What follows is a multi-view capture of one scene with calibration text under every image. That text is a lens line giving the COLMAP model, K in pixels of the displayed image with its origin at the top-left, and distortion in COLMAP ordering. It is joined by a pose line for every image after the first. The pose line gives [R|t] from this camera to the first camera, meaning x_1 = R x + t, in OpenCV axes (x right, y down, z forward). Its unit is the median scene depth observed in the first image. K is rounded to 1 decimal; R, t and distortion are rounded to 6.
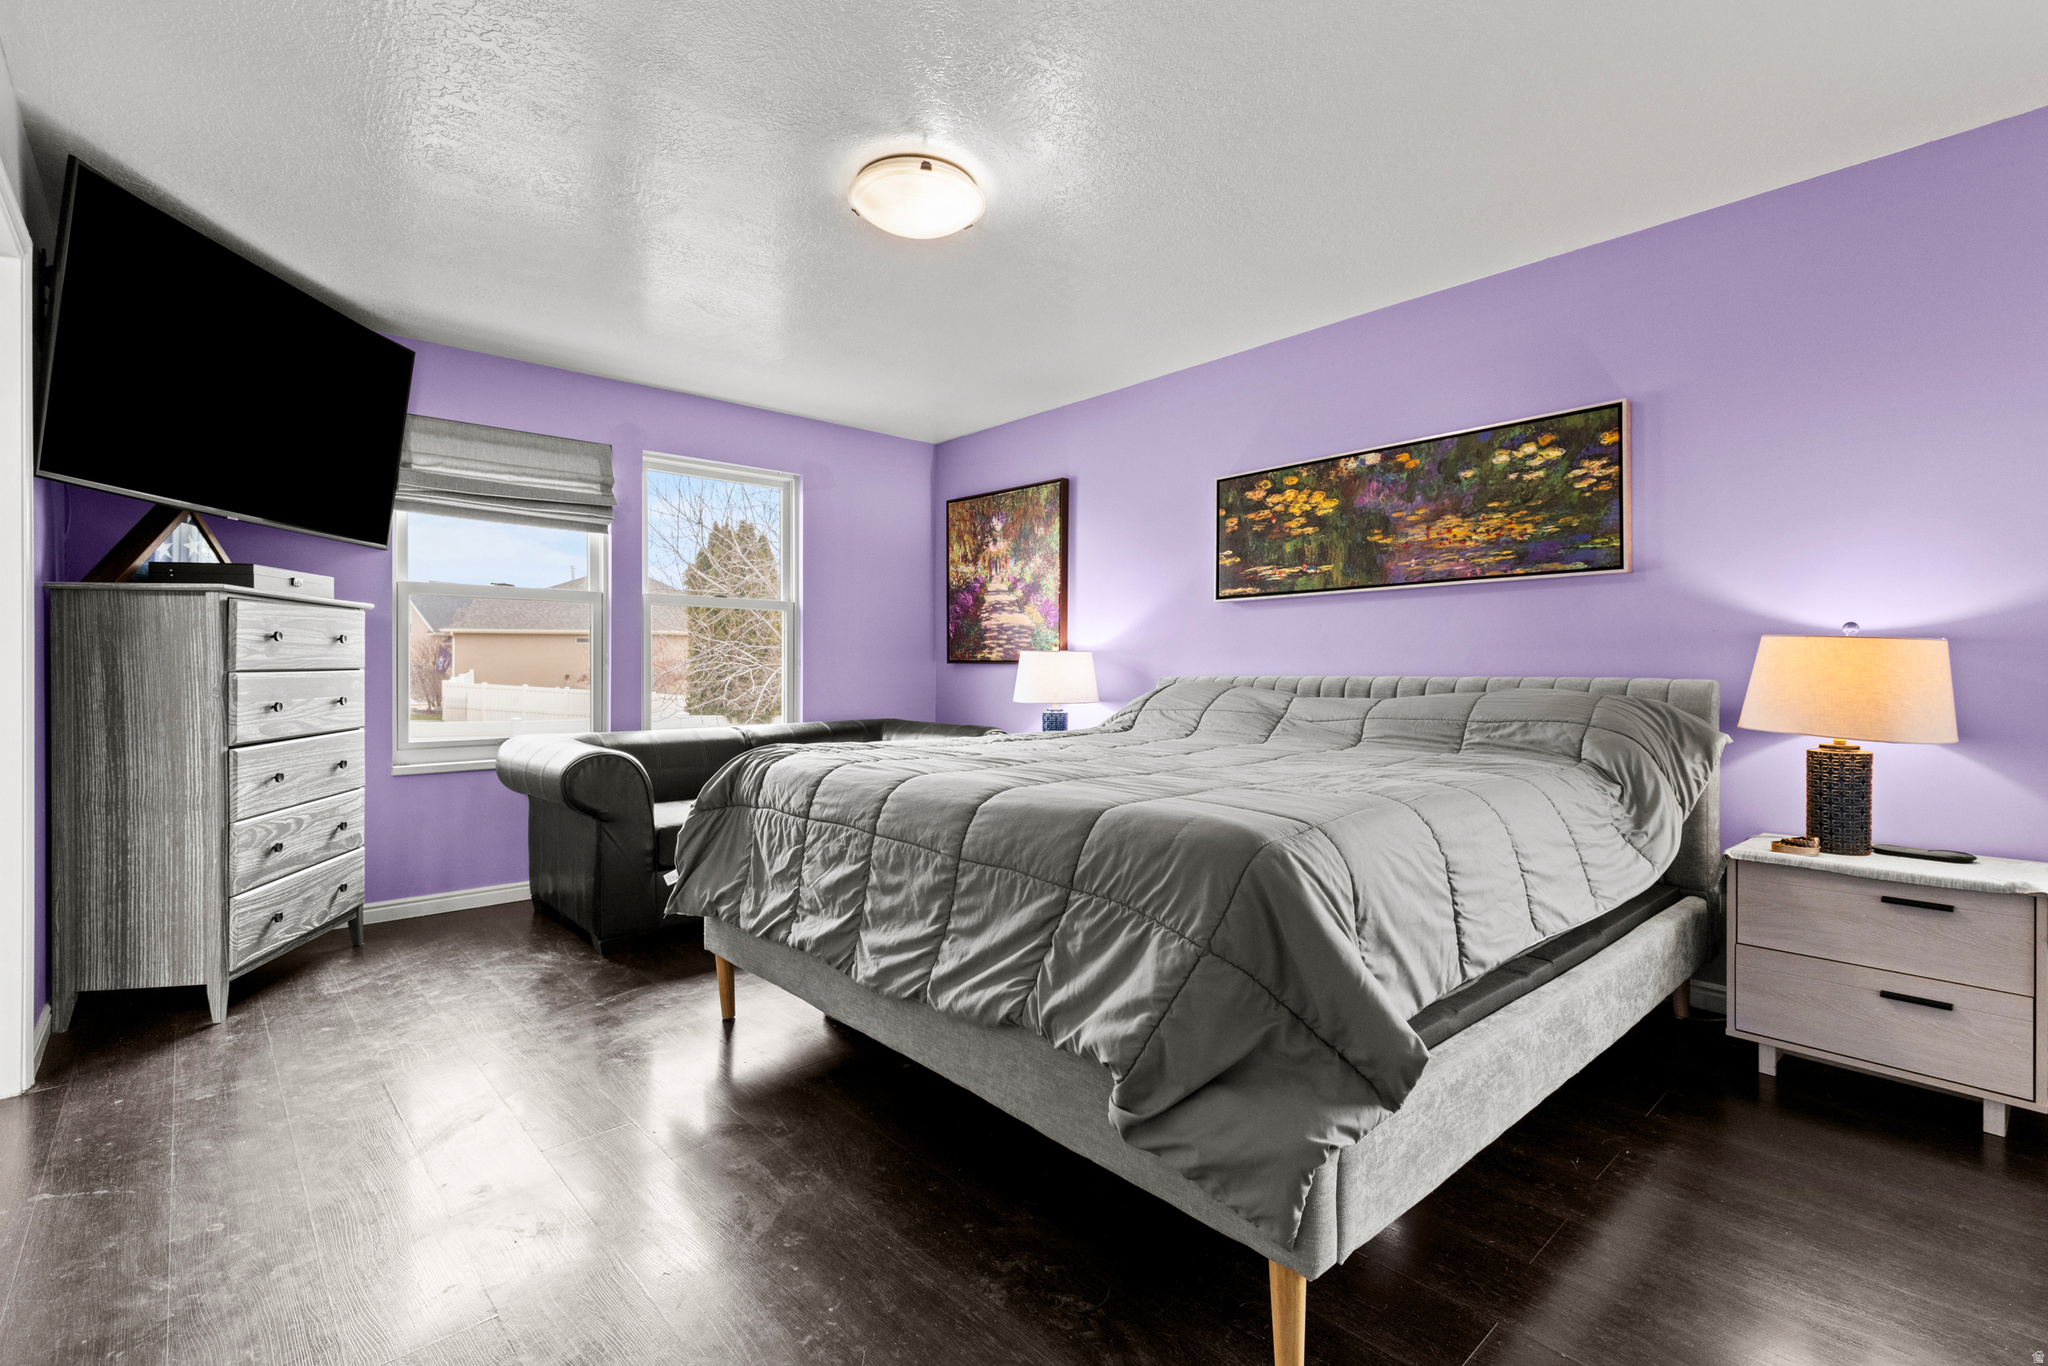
lens RADIAL K [[927.1, 0, 1028.4], [0, 927.1, 654.8], [0, 0, 1]] dist [0.002179, 0.000129]
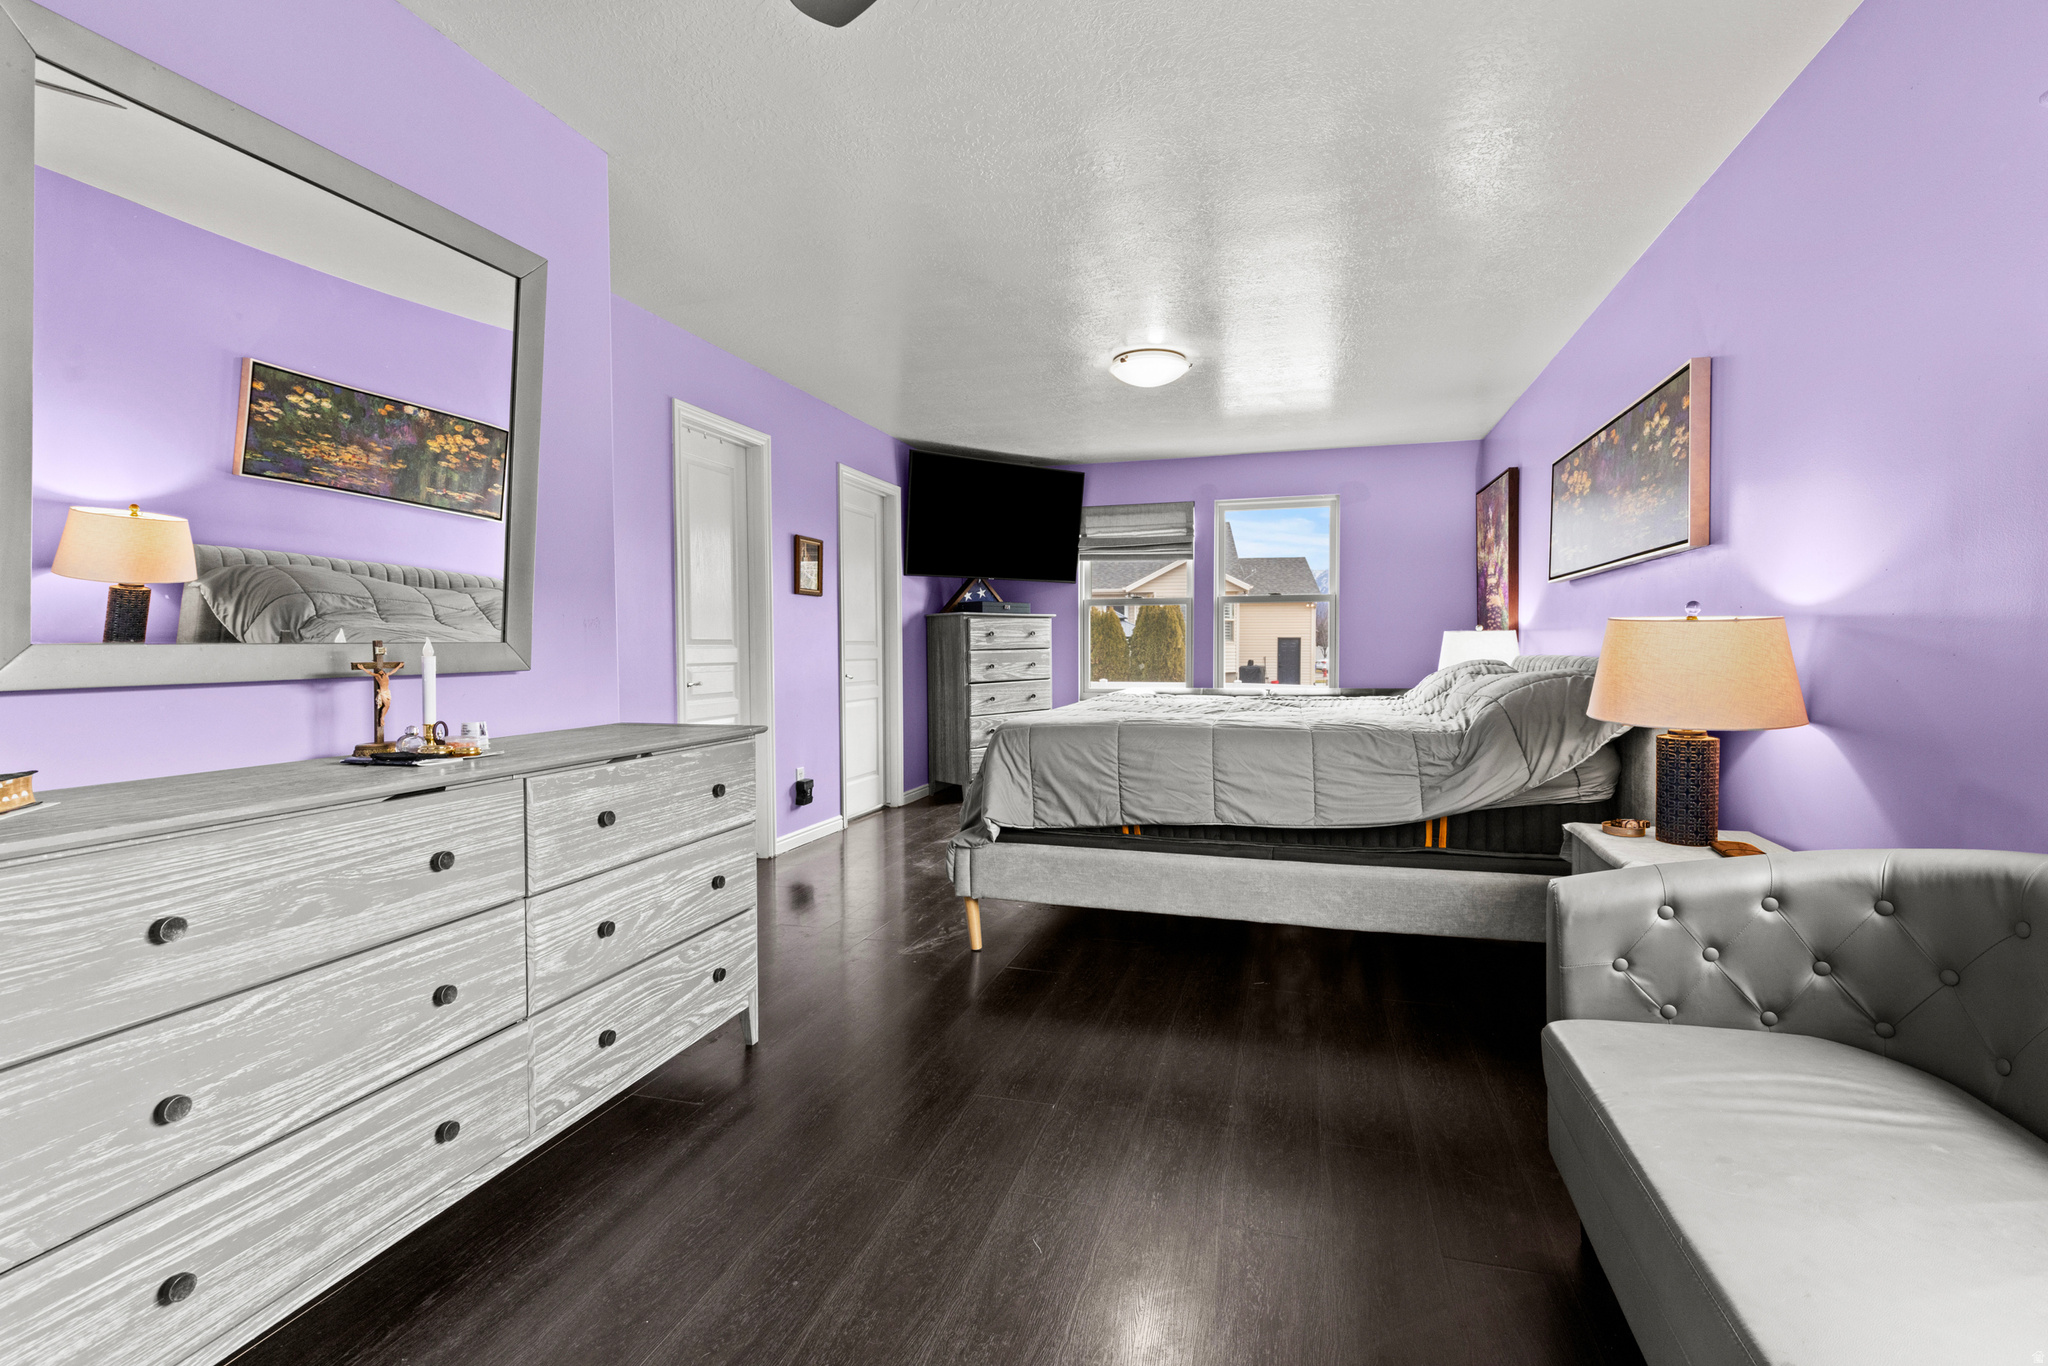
lens RADIAL K [[927.1, 0, 1028.4], [0, 927.1, 654.8], [0, 0, 1]] dist [0.002179, 0.000129]
pose [[0.523051, 0.005792, -0.852281, 1.156377], [0.019083, 0.999647, 0.018505, -0.010424], [0.852087, -0.025943, 0.522756, -0.062539]]
